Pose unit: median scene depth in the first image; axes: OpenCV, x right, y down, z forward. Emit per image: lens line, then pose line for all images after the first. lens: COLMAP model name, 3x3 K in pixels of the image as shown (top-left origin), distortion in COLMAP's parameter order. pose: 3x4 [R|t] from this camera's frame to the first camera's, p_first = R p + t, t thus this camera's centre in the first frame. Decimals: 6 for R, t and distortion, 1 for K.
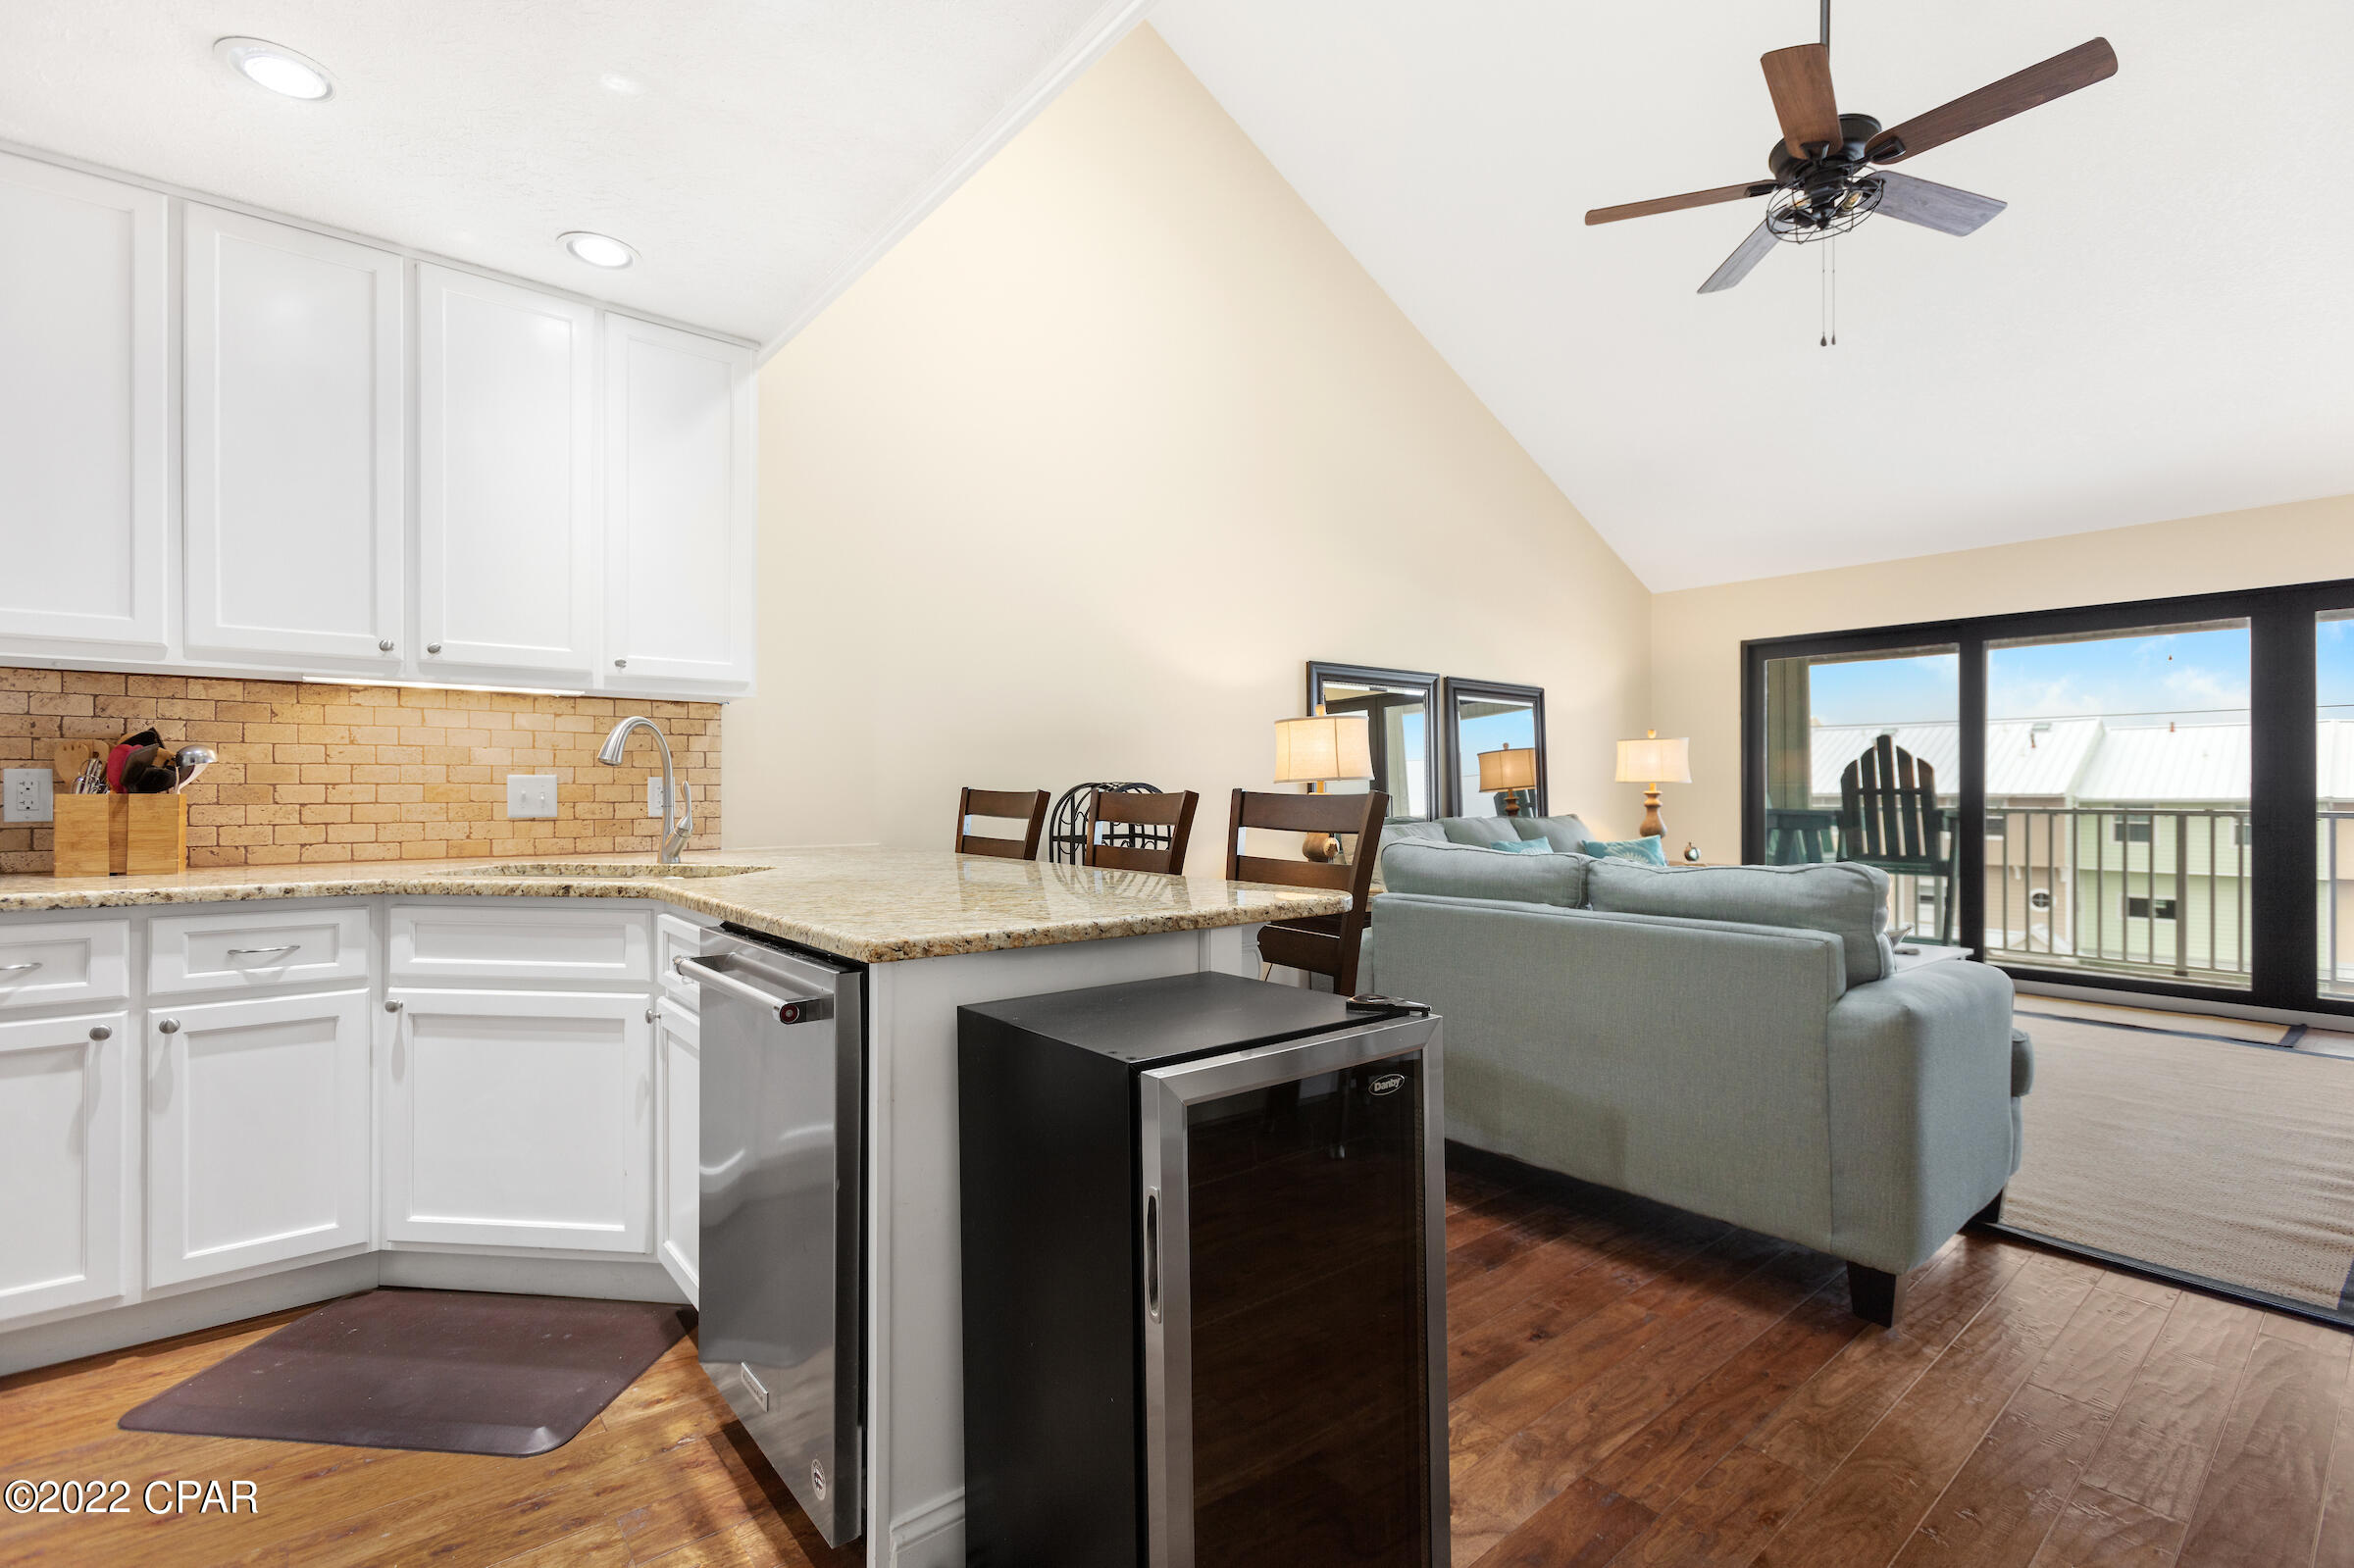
lens RADIAL K [[1044.8, 0, 1168.8], [0, 1044.8, 795.1], [0, 0, 1]] dist [0.003326, 0.000101]
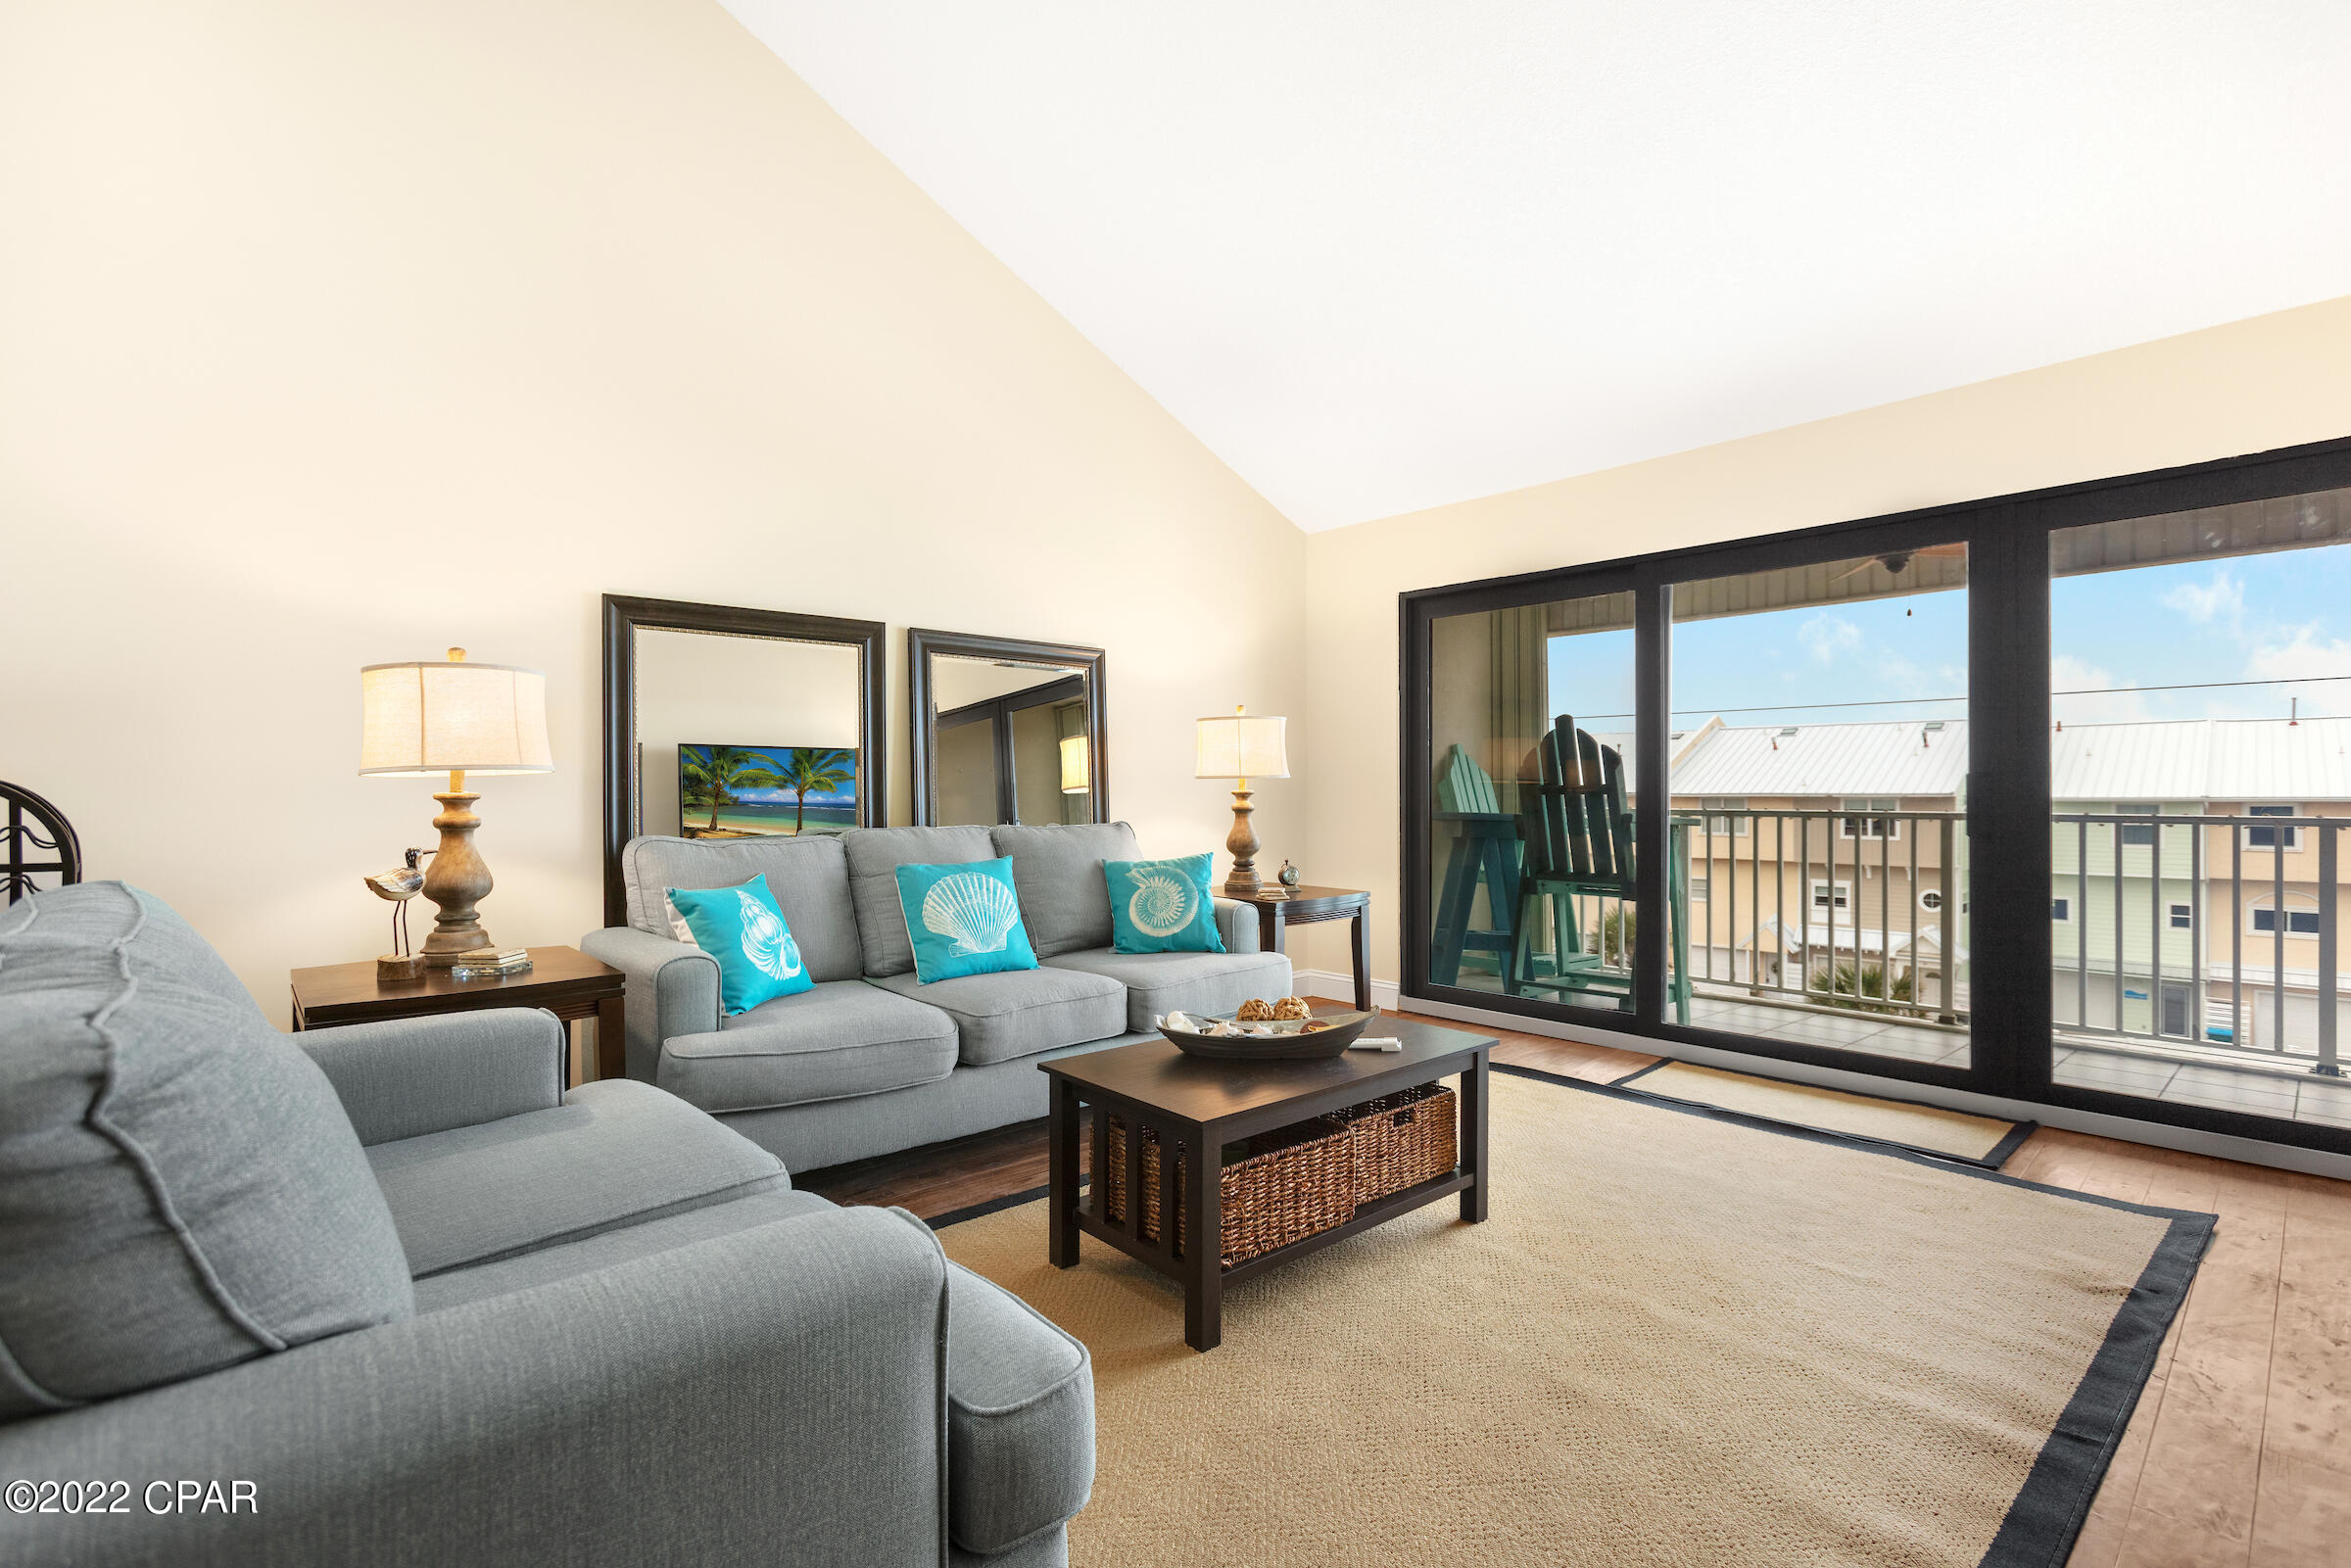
lens RADIAL K [[1065.7, 0, 1156.4], [0, 1065.7, 789.8], [0, 0, 1]] dist [-0.001490, 0.005310]
pose [[0.999082, -0.002207, 0.042772, 0.908949], [0.002455, 0.999980, -0.005749, 0.001494], [-0.042759, 0.005849, 0.999068, 0.626538]]
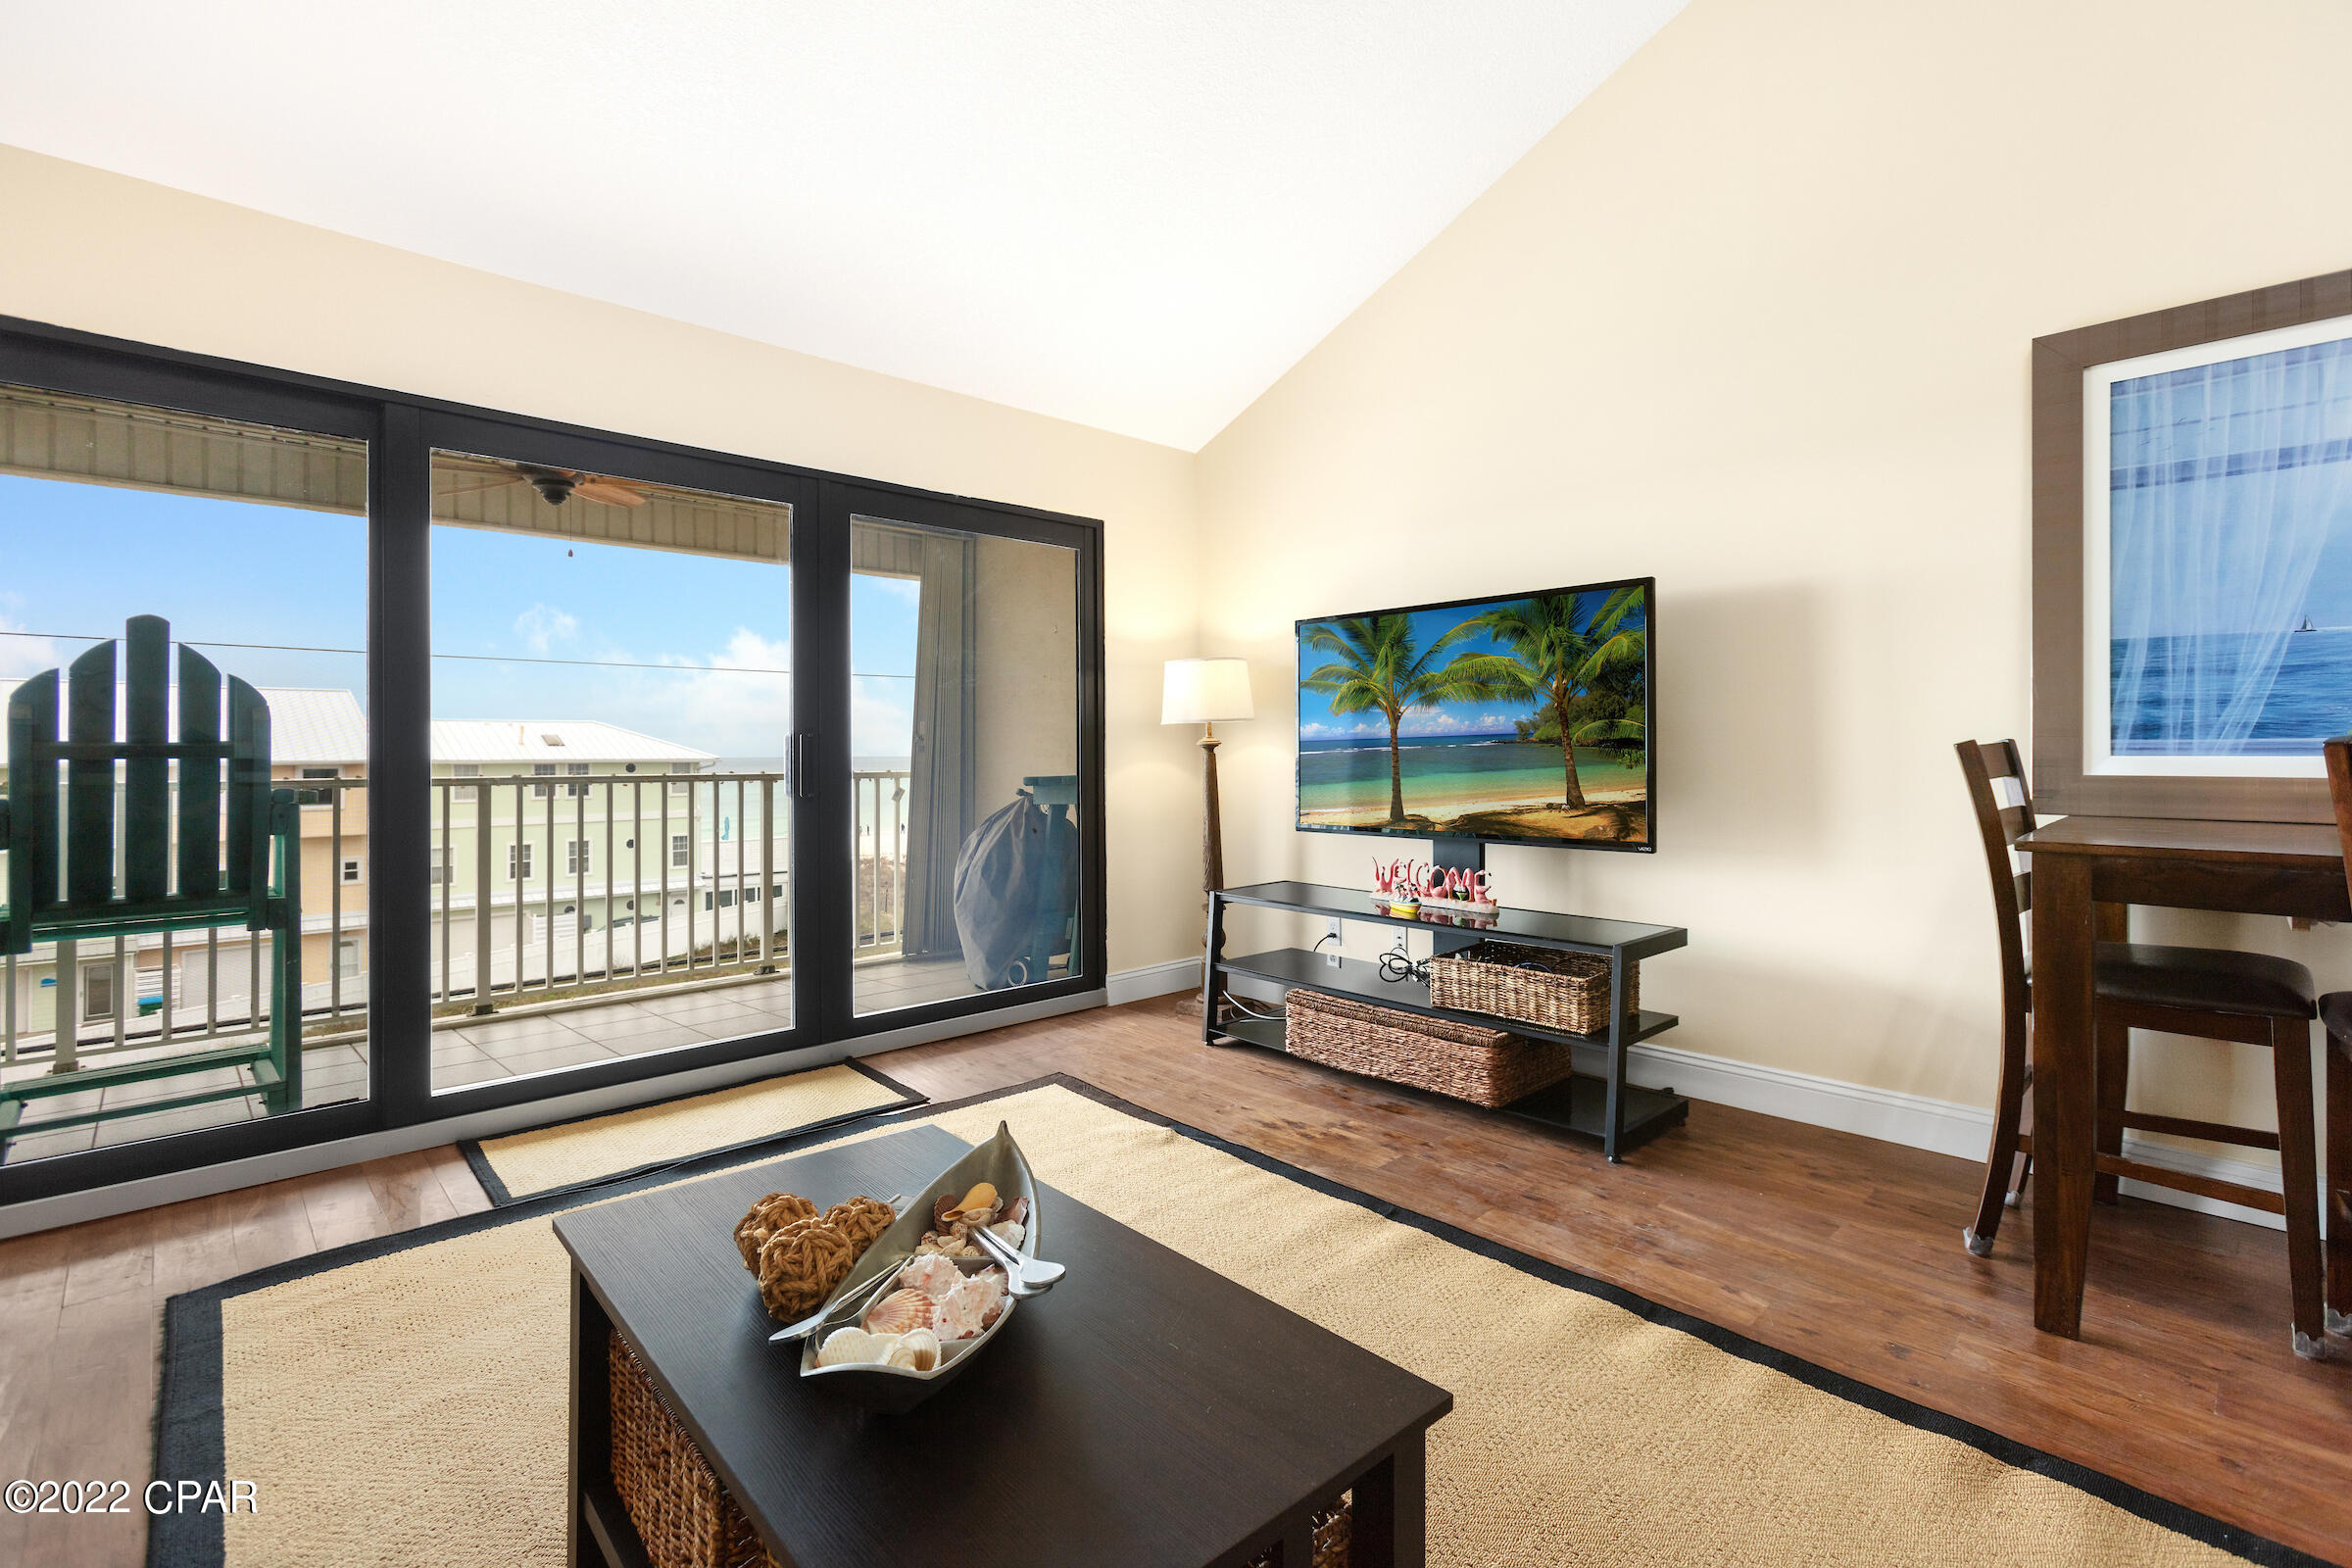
lens RADIAL K [[1097.3, 0, 1173.3], [0, 1097.3, 746.4], [0, 0, 1]] dist [-0.002131, -0.000049]
pose [[-0.069153, 0.003831, 0.997599, 0.554244], [0.007269, 0.999968, -0.003336, -0.000424], [-0.997580, 0.007021, -0.069179, 1.580632]]
